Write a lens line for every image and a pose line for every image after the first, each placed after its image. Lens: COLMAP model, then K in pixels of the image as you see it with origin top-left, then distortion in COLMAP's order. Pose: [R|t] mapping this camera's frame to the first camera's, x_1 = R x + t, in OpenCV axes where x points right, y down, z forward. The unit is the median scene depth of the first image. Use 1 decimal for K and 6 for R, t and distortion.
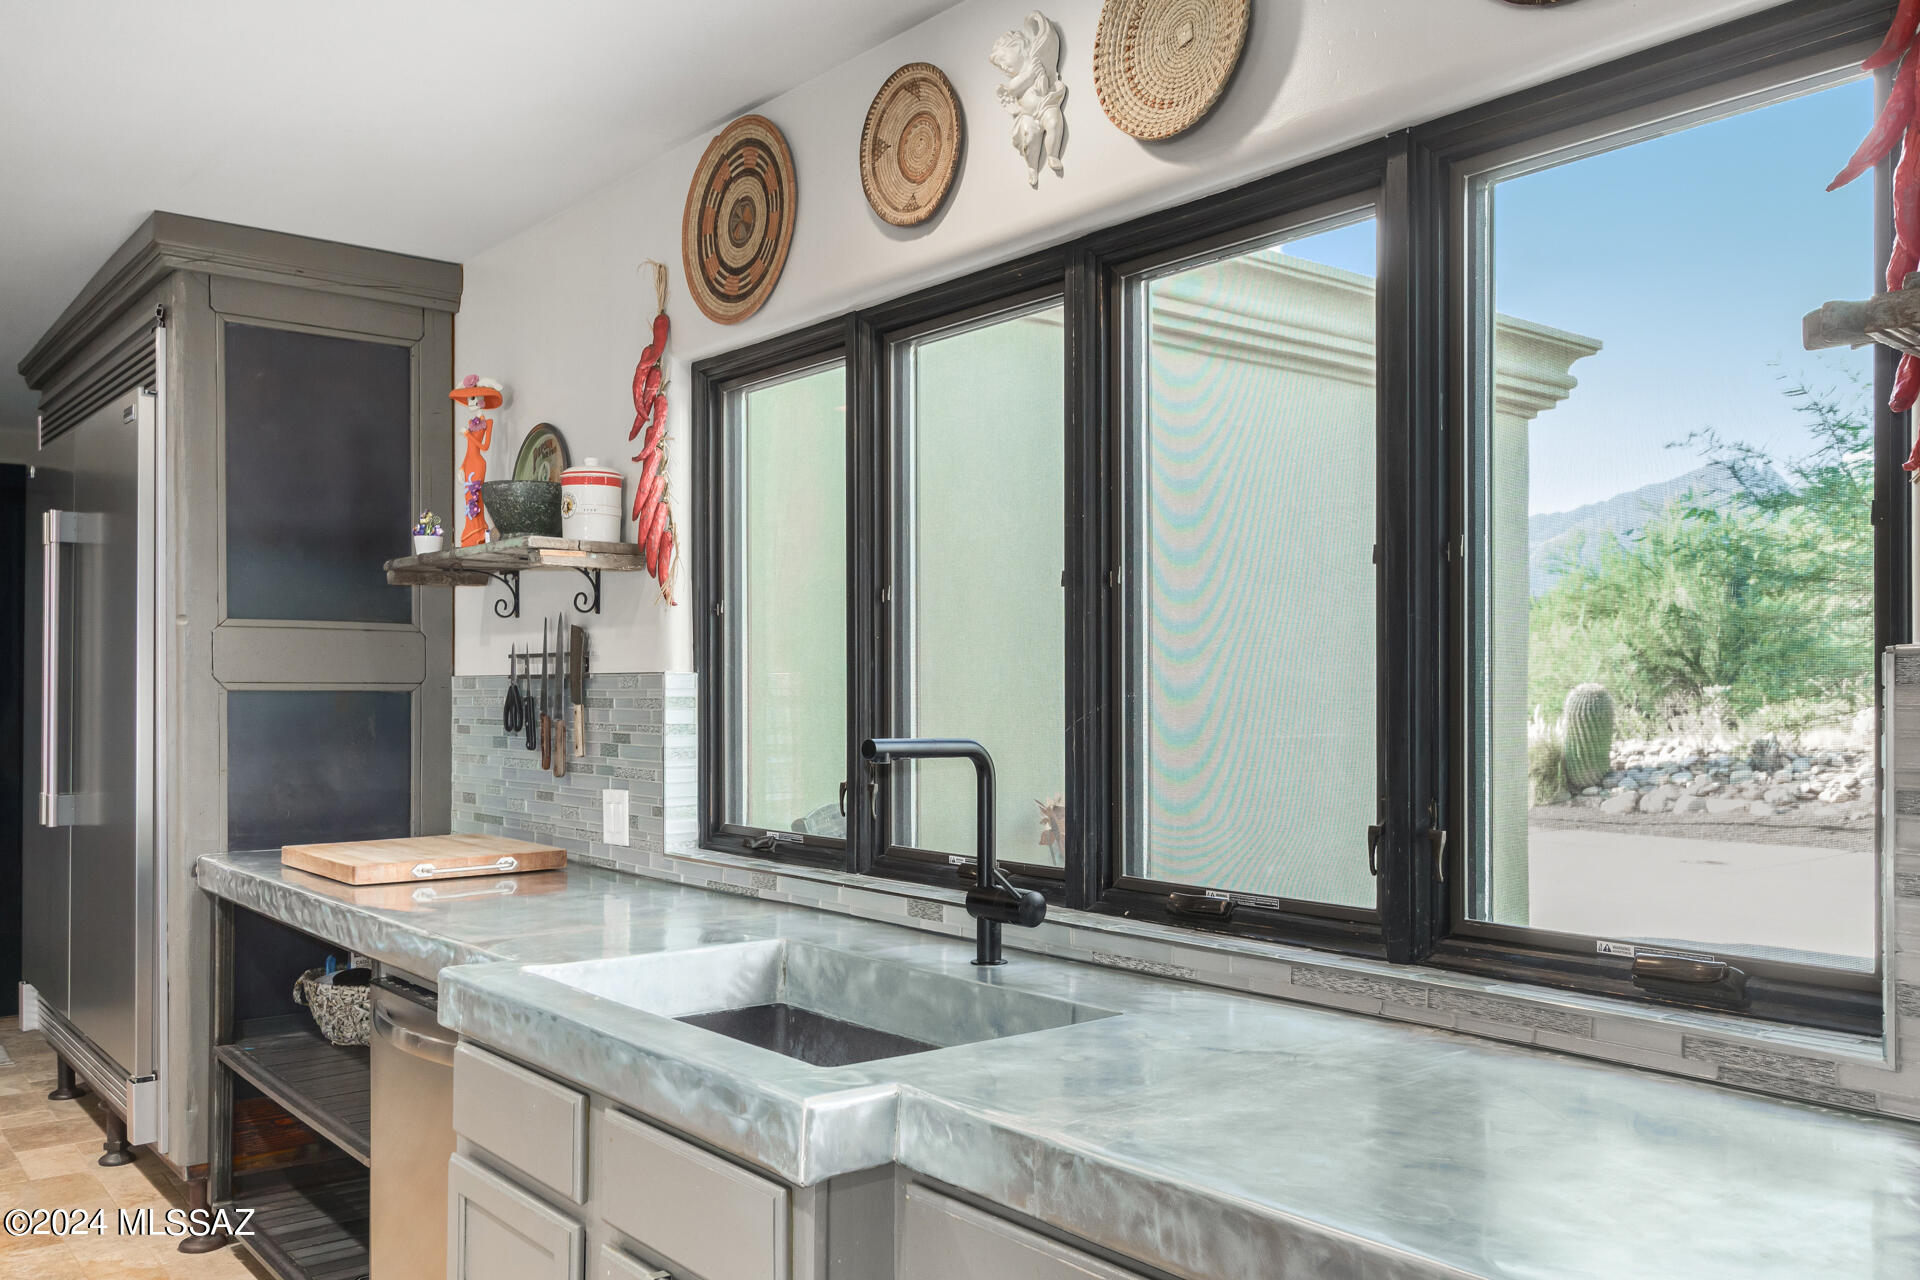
lens RADIAL K [[1531.7, 0, 973.0], [0, 1531.7, 693.2], [0, 0, 1]] dist [-0.007585, -0.002996]
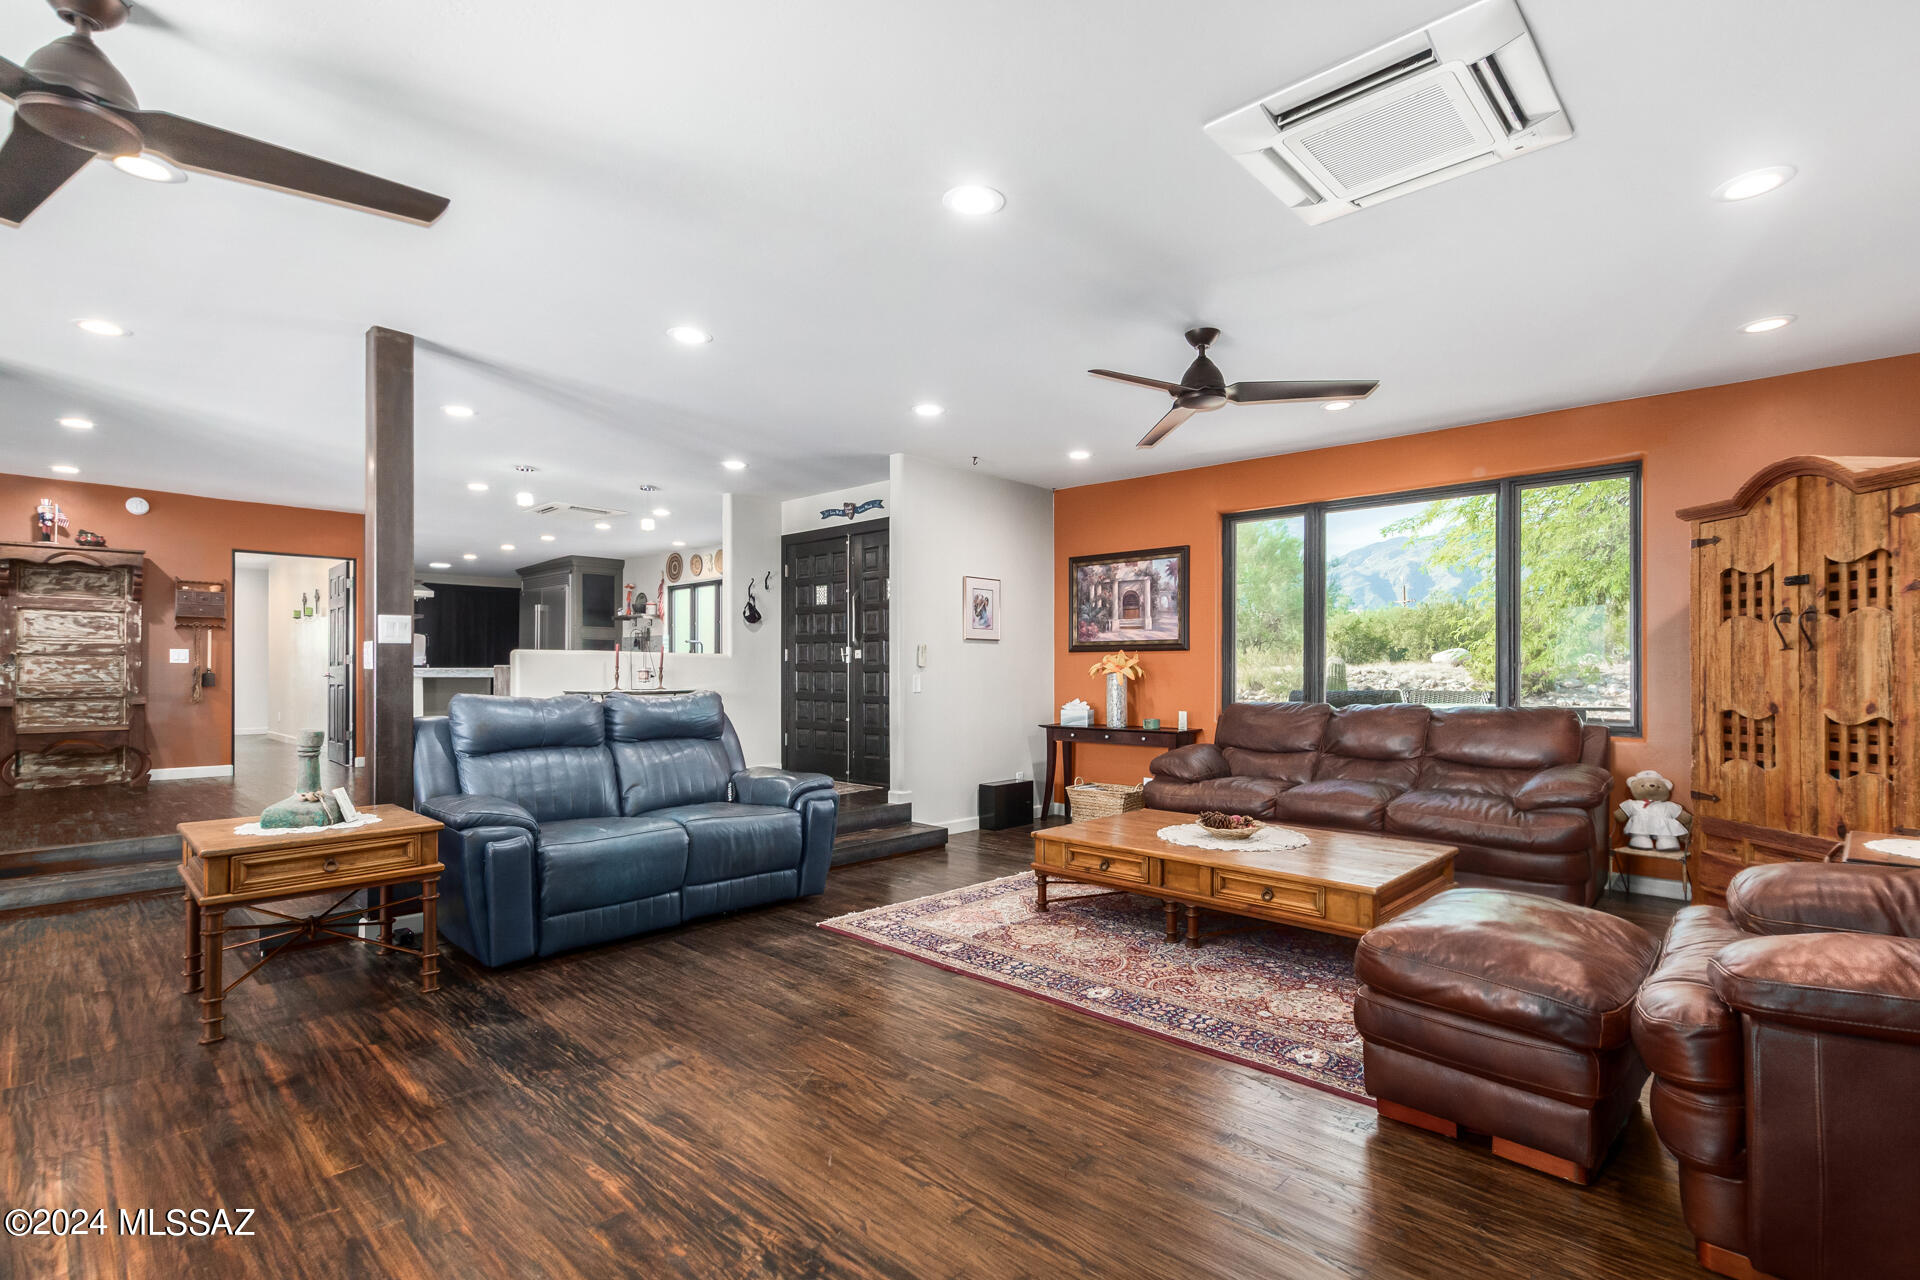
lens RADIAL K [[882.8, 0, 955.5], [0, 882.8, 668.0], [0, 0, 1]] dist [0.007481, -0.001163]
pose [[0.992457, -0.005671, 0.122462, 0.554800], [0.006033, 0.999978, -0.002584, 0.140406], [-0.122445, 0.003304, 0.992470, -2.798913]]
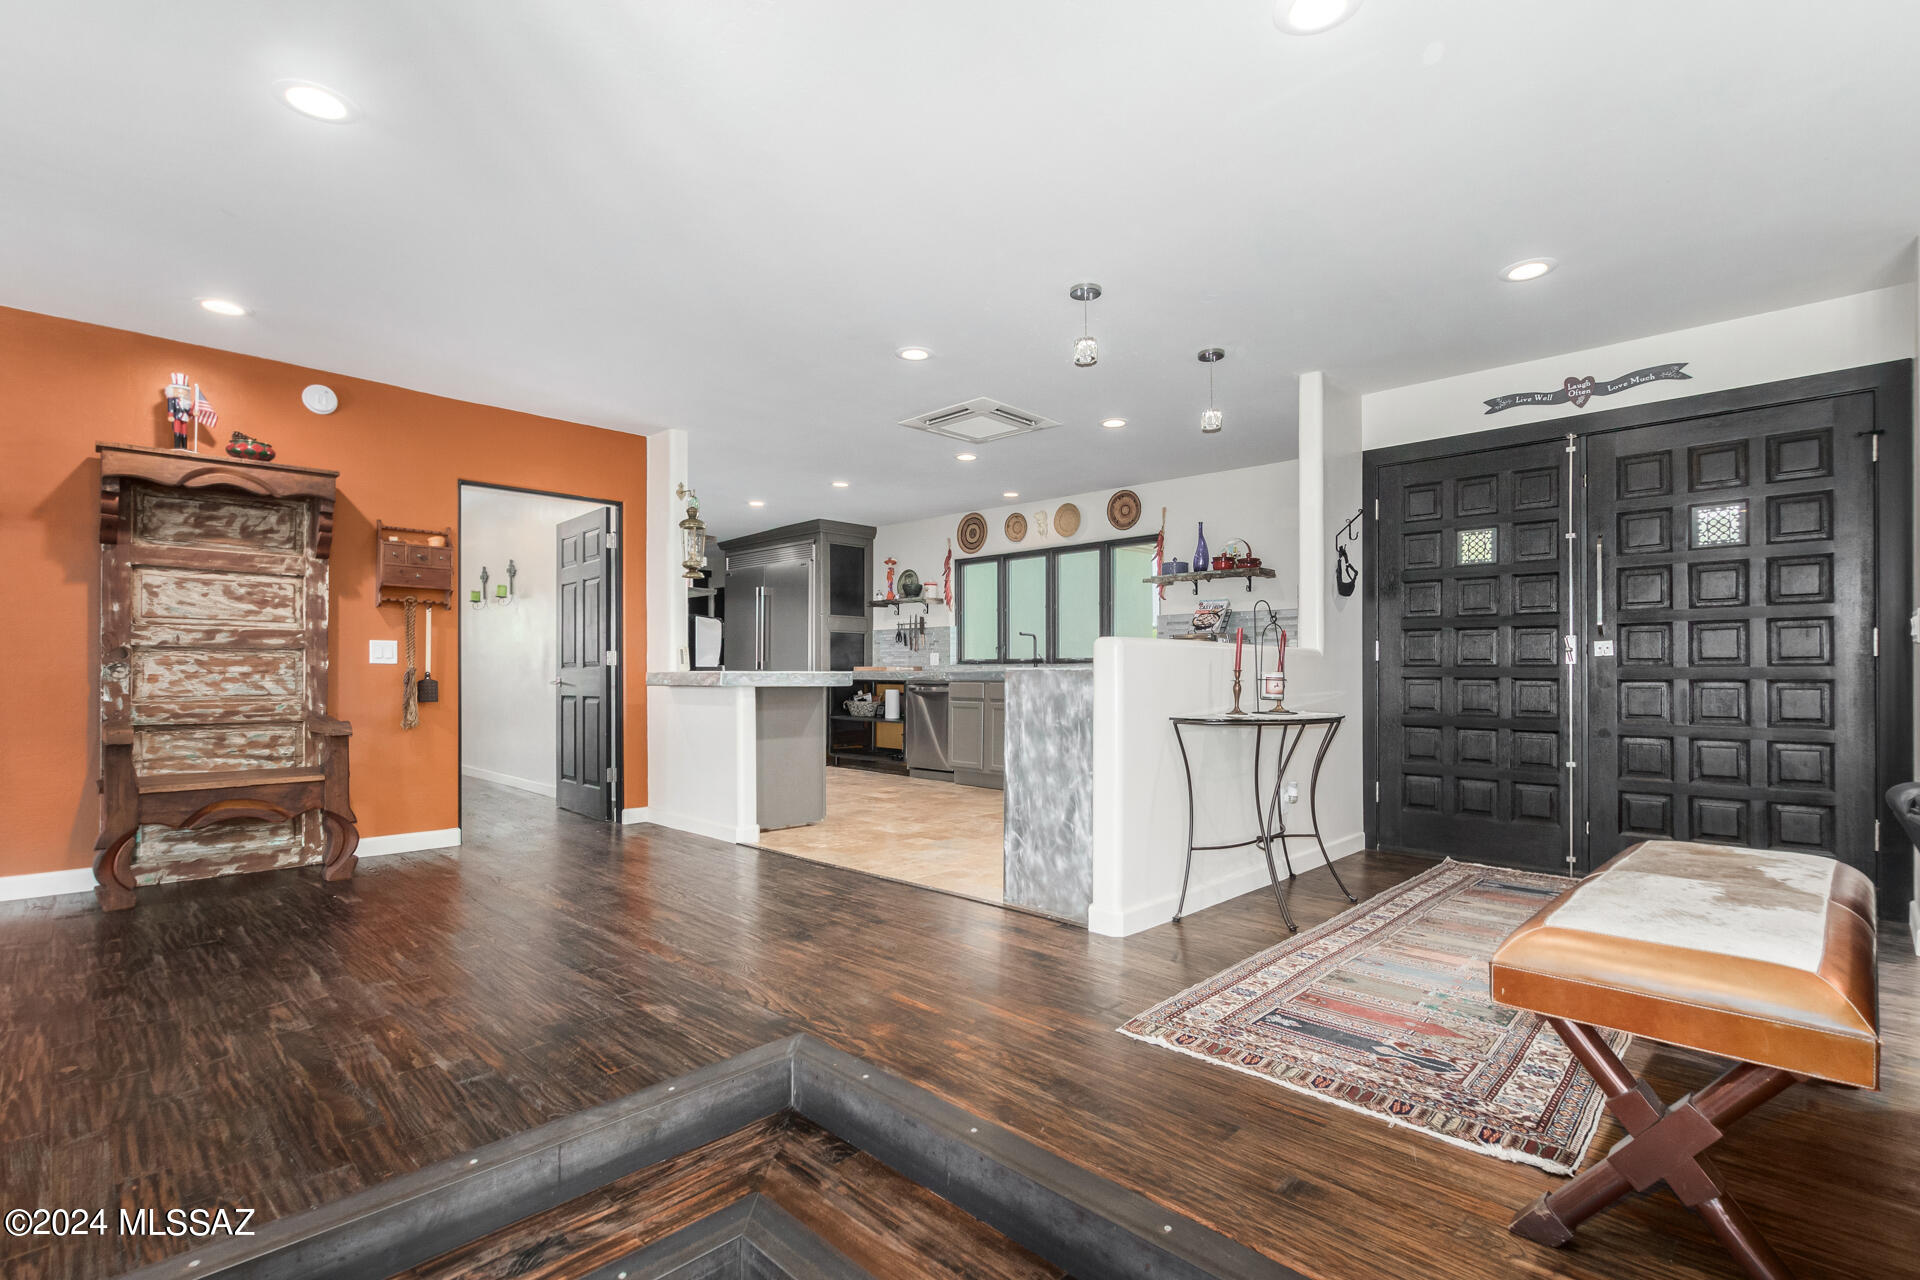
lens RADIAL K [[882.8, 0, 961.3], [0, 882.8, 675.9], [0, 0, 1]] dist [0.007481, -0.001163]
pose [[0.994429, -0.005824, 0.105246, -0.455001], [0.005390, 0.999976, 0.004404, 0.127216], [-0.105269, -0.003812, 0.994436, -1.691799]]
